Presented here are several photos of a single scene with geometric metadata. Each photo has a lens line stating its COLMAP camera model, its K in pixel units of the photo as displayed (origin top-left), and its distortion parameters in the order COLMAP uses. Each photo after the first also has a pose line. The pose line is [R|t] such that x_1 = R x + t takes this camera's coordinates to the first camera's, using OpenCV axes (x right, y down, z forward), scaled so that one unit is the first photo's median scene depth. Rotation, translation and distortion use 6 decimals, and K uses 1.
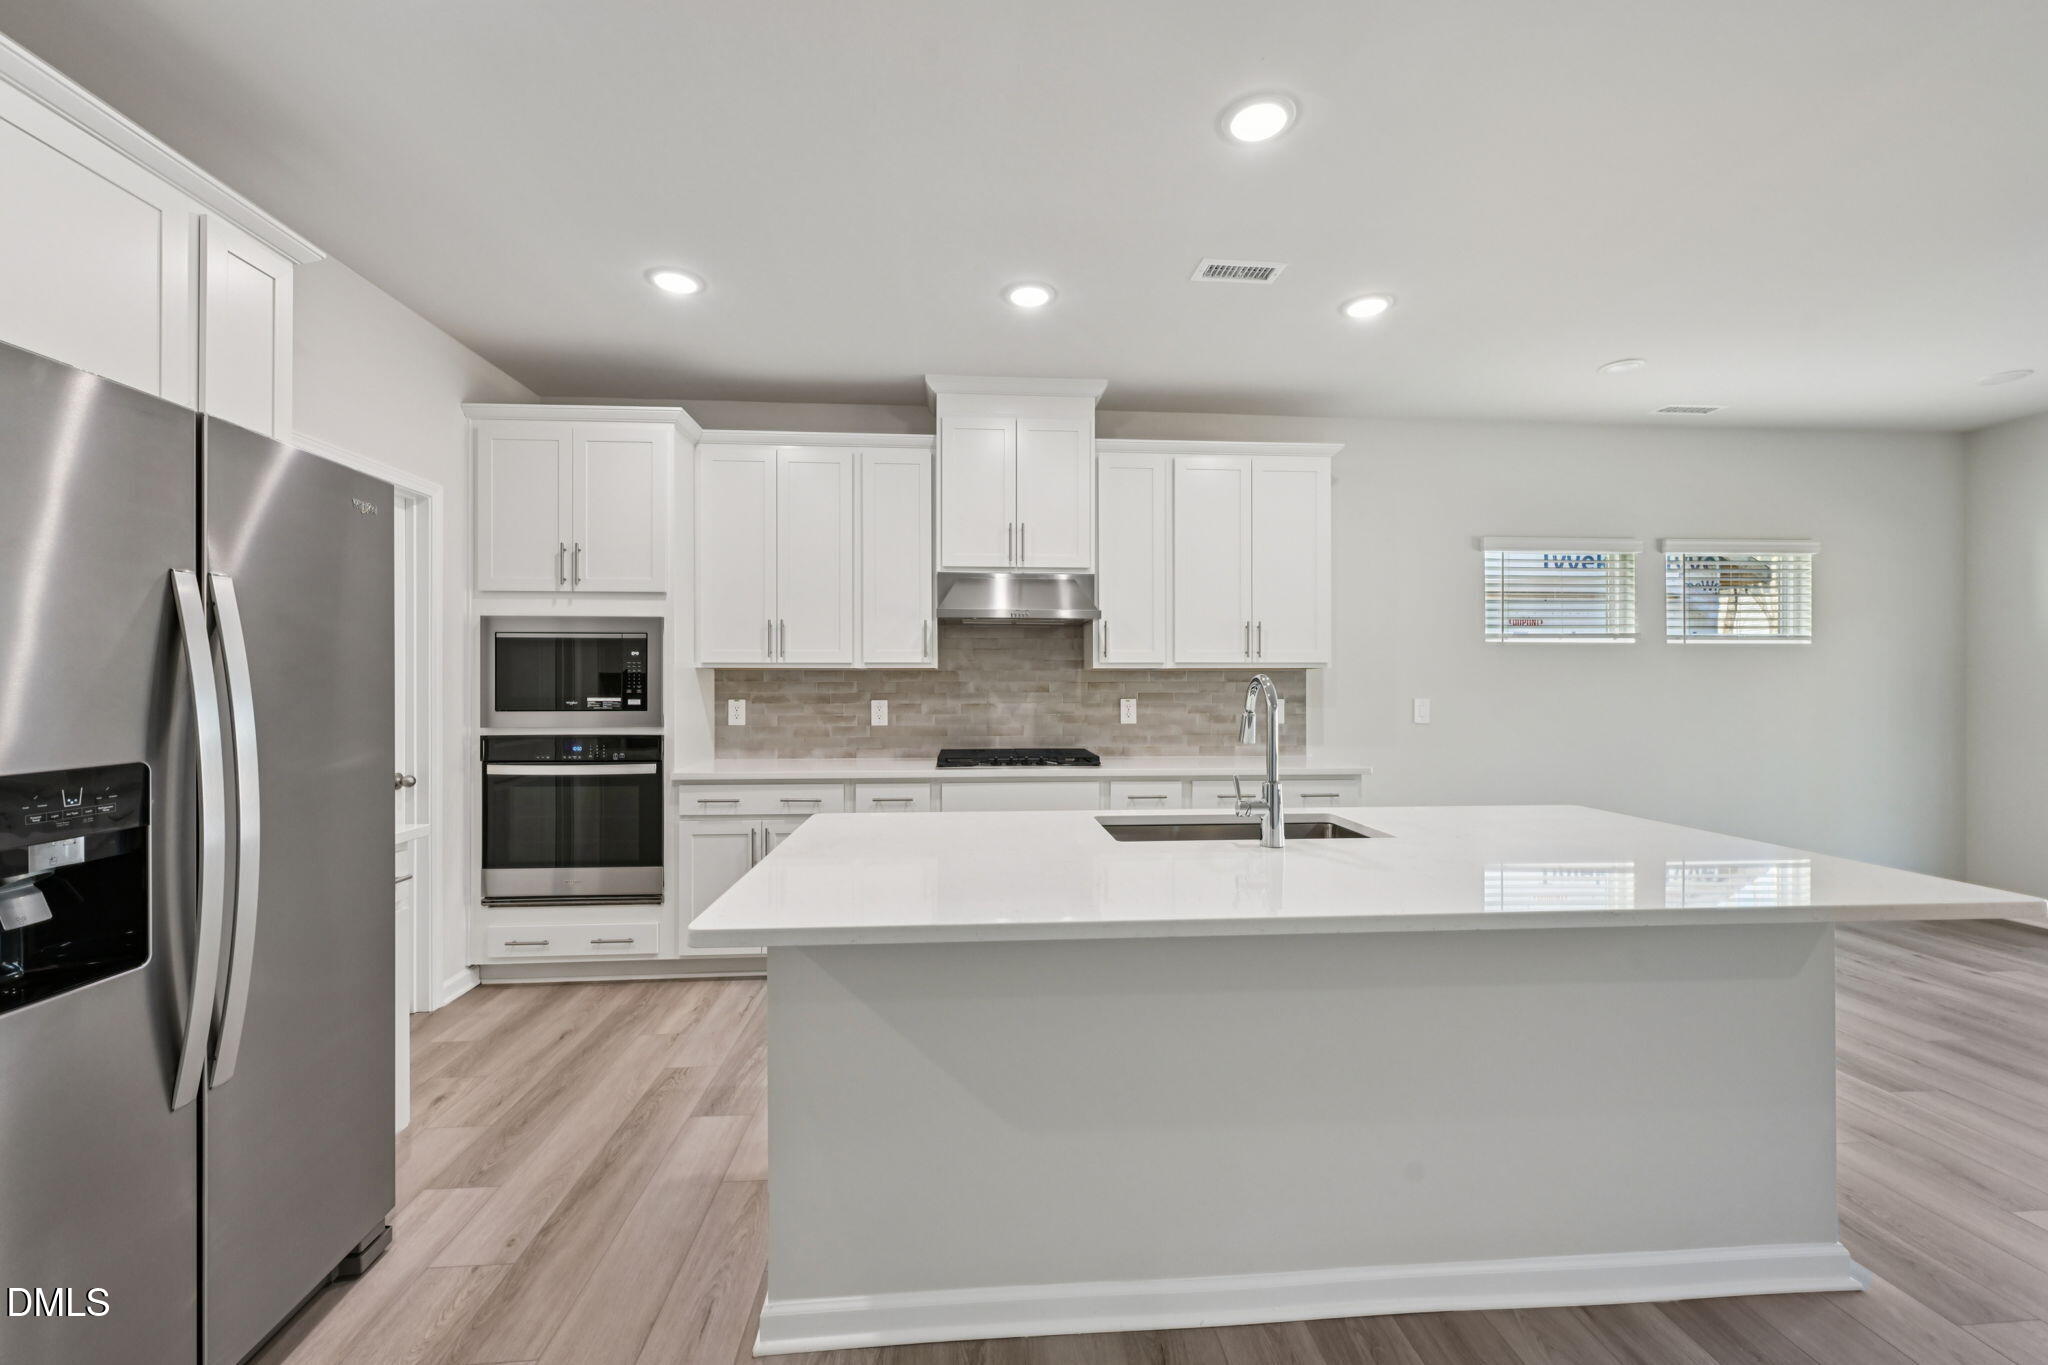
lens RADIAL K [[820.8, 0, 1025.6], [0, 820.8, 682.7], [0, 0, 1]] dist [0.000830, -0.000757]
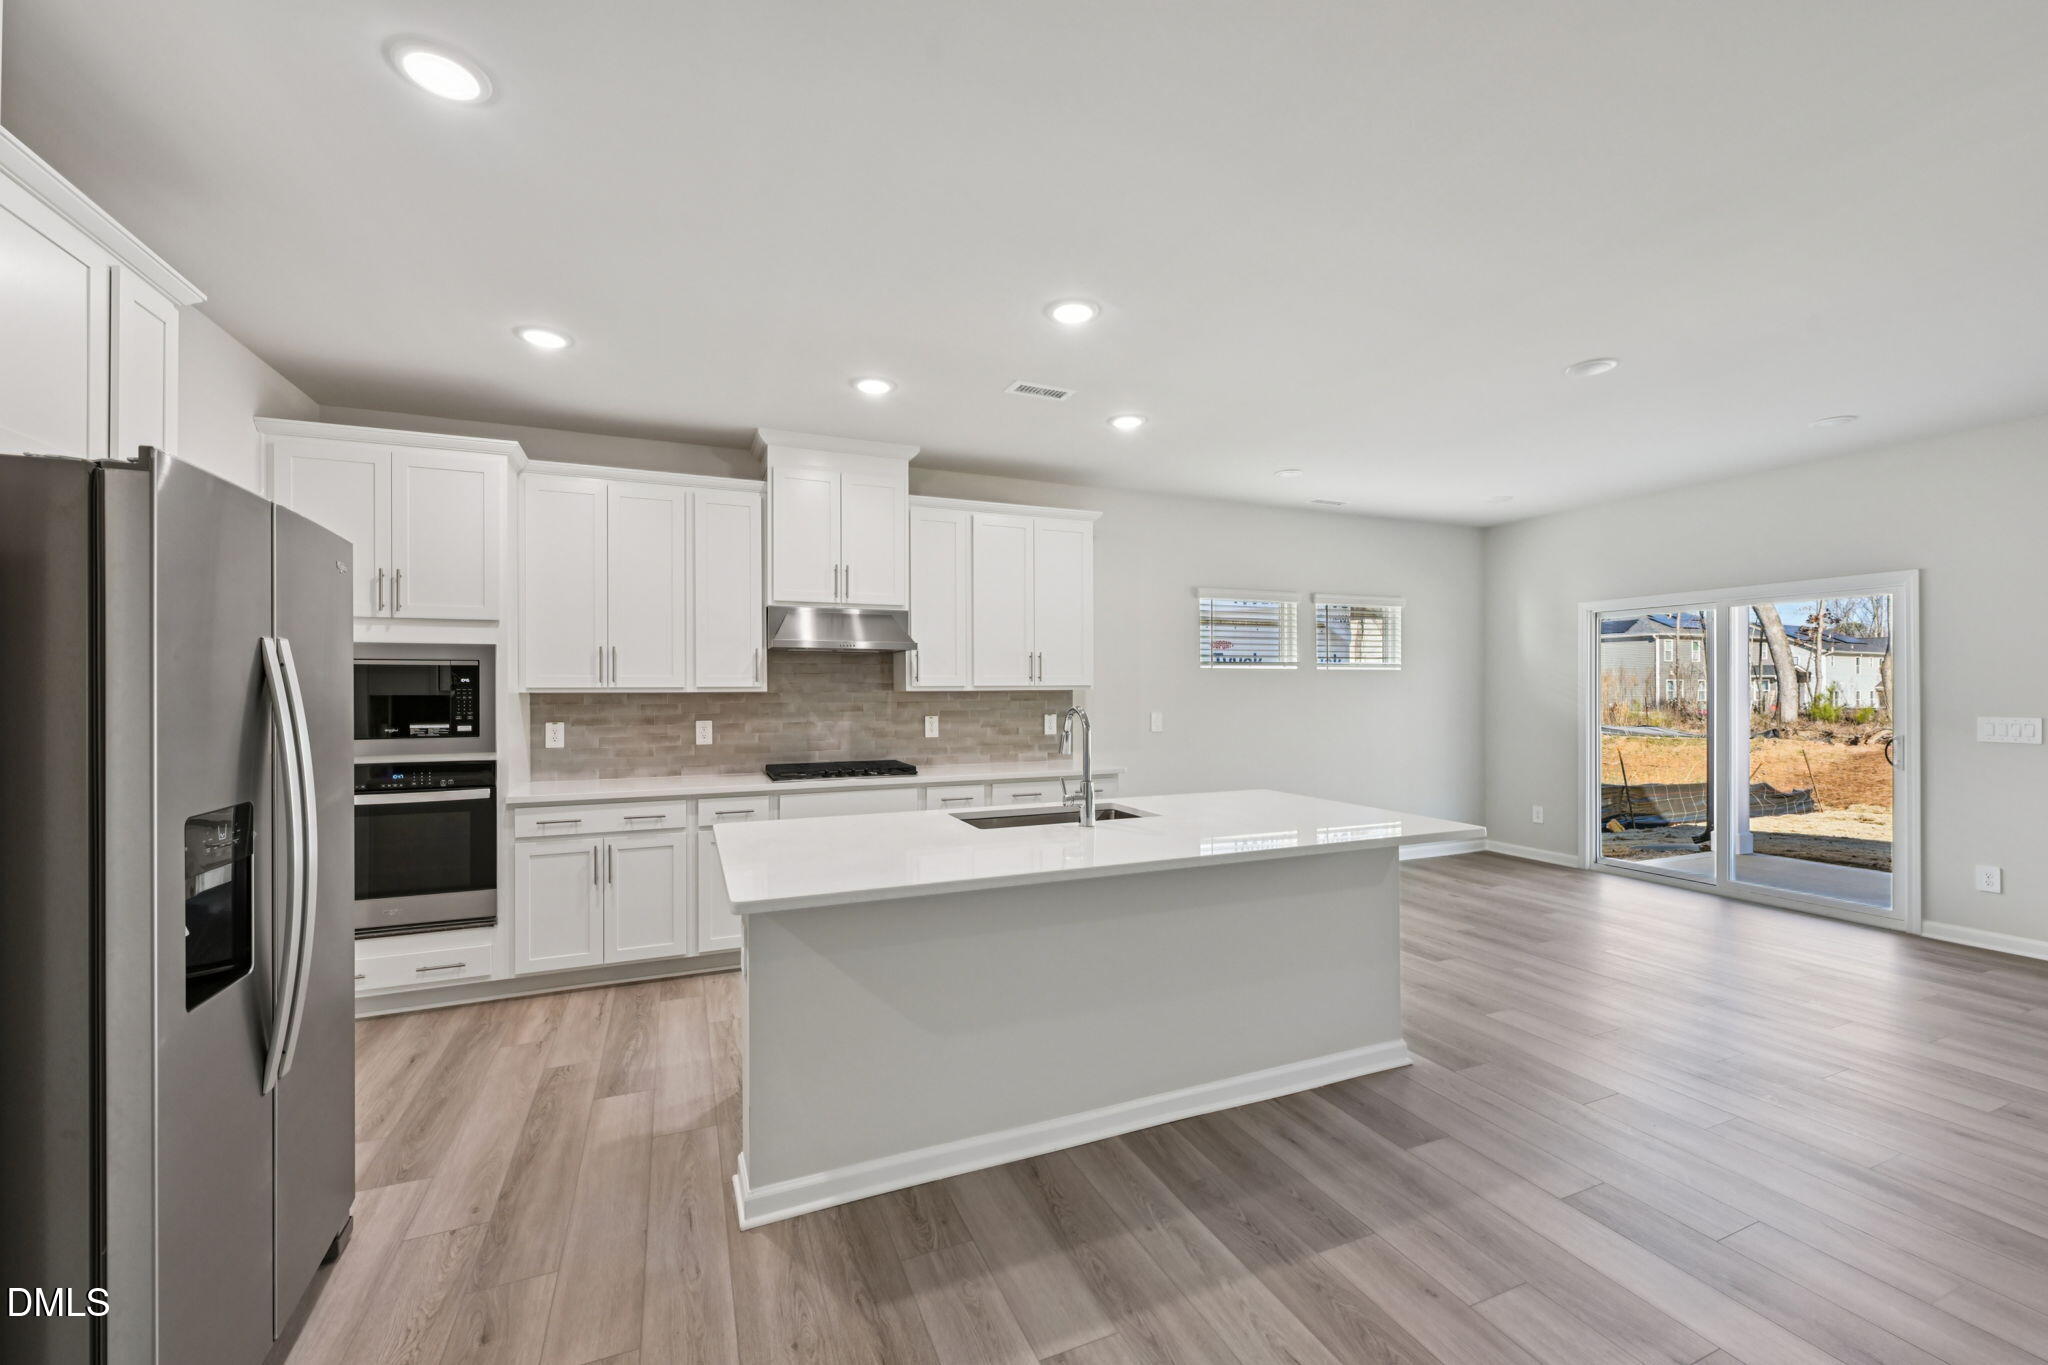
lens RADIAL K [[820.8, 0, 1034.1], [0, 820.8, 685.8], [0, 0, 1]] dist [0.000830, -0.000757]
pose [[0.945934, -0.002132, 0.324352, -0.135701], [0.003265, 0.999990, -0.002948, -0.022812], [-0.324343, 0.003848, 0.945932, -0.177156]]
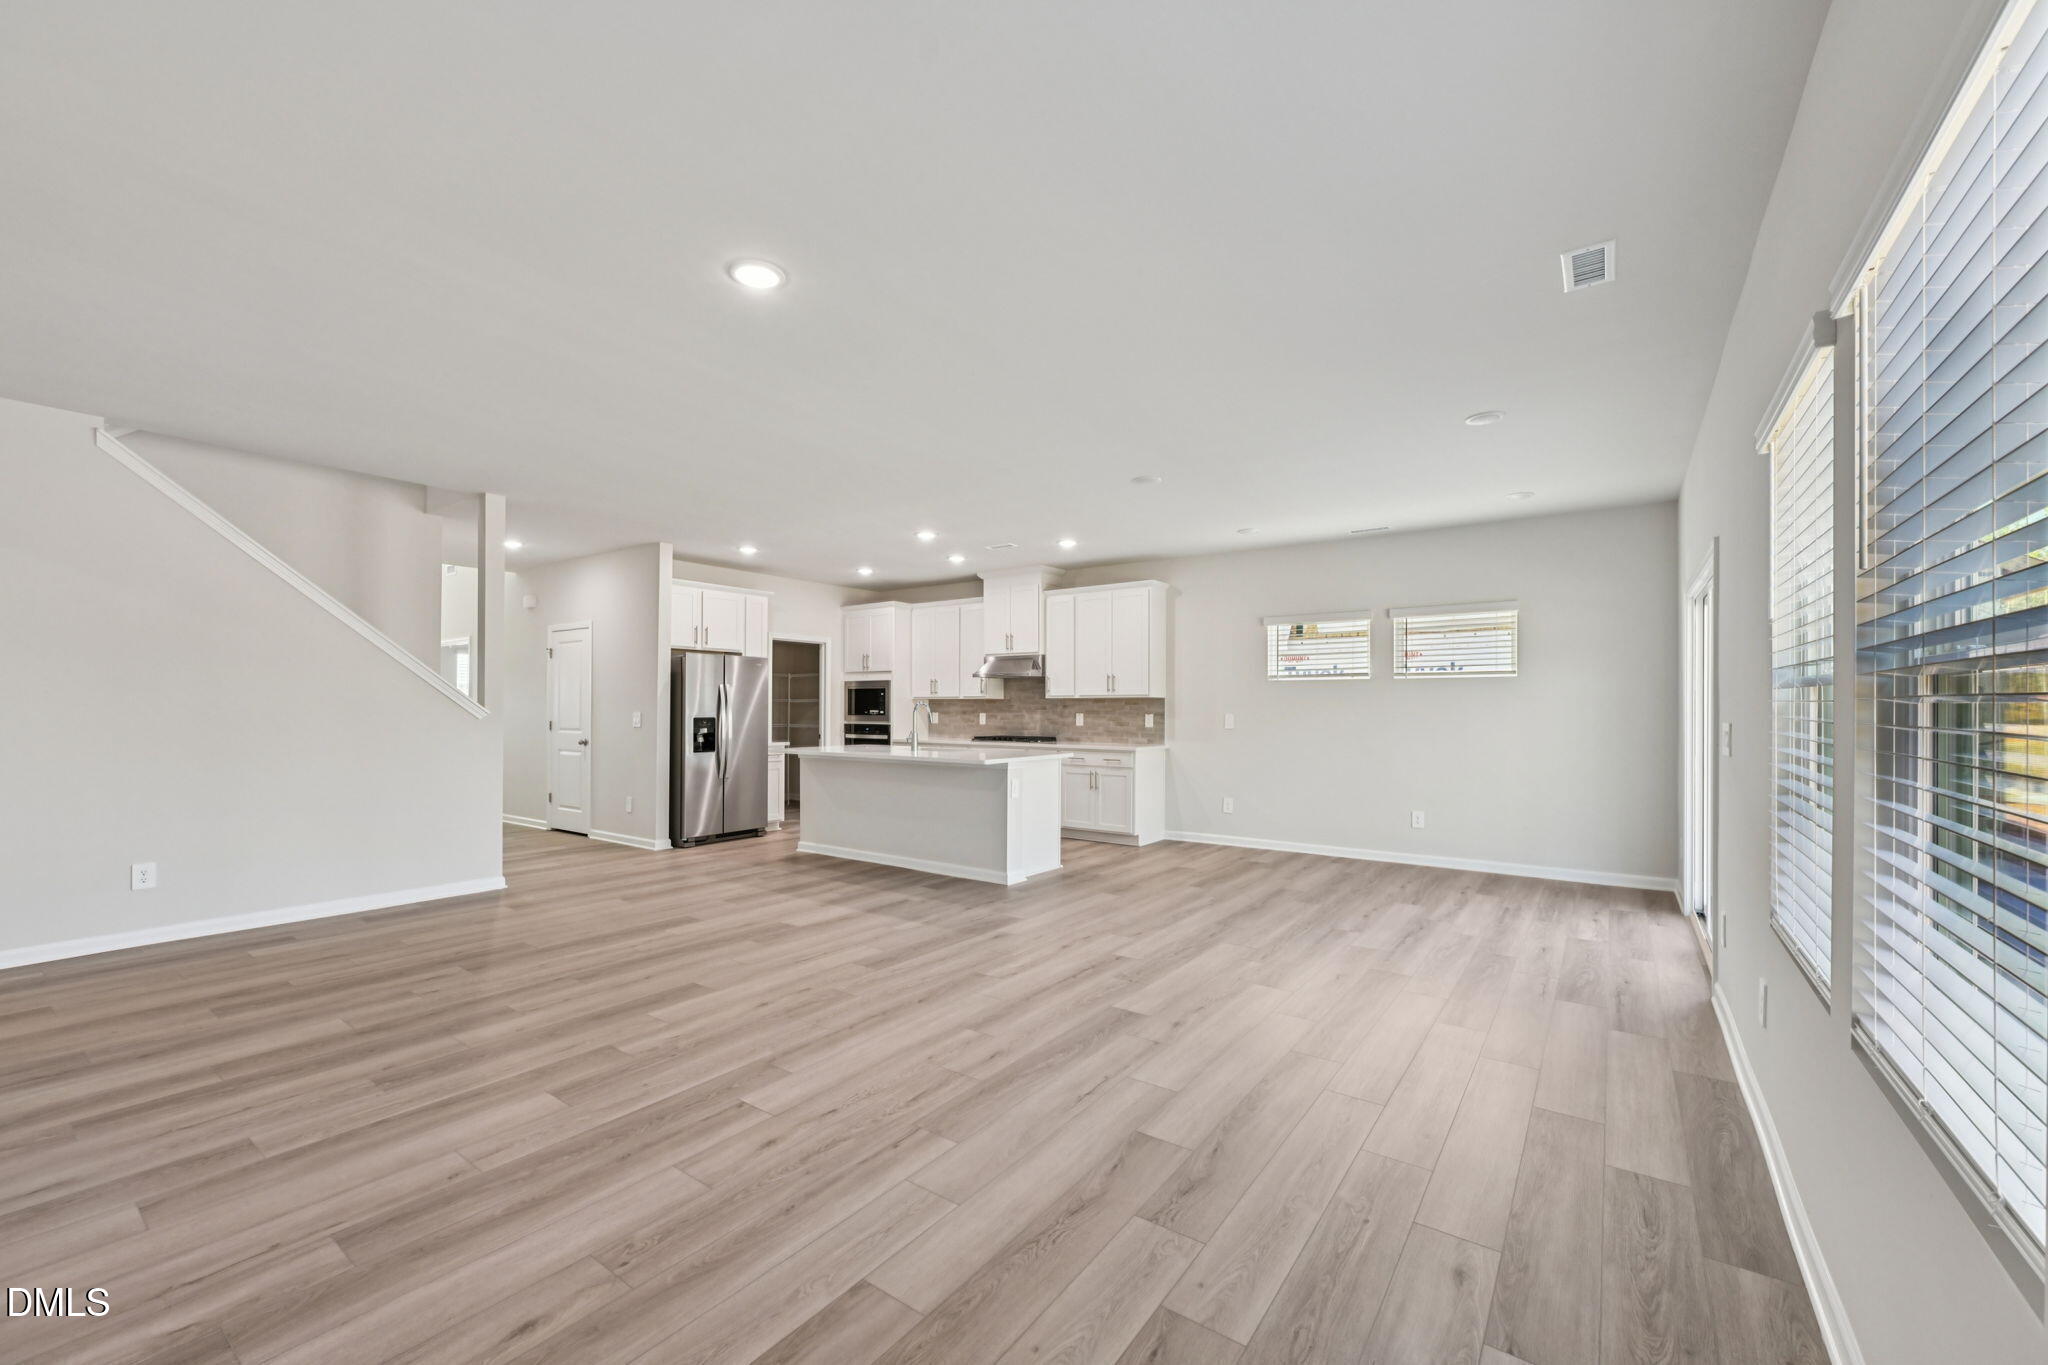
lens RADIAL K [[820.8, 0, 1024.4], [0, 820.8, 704.8], [0, 0, 1]] dist [0.000830, -0.000757]
pose [[0.763078, -0.000922, -0.646306, 1.549199], [-0.002866, 0.999984, -0.004810, 0.010636], [0.646300, 0.005522, 0.763063, -0.718922]]
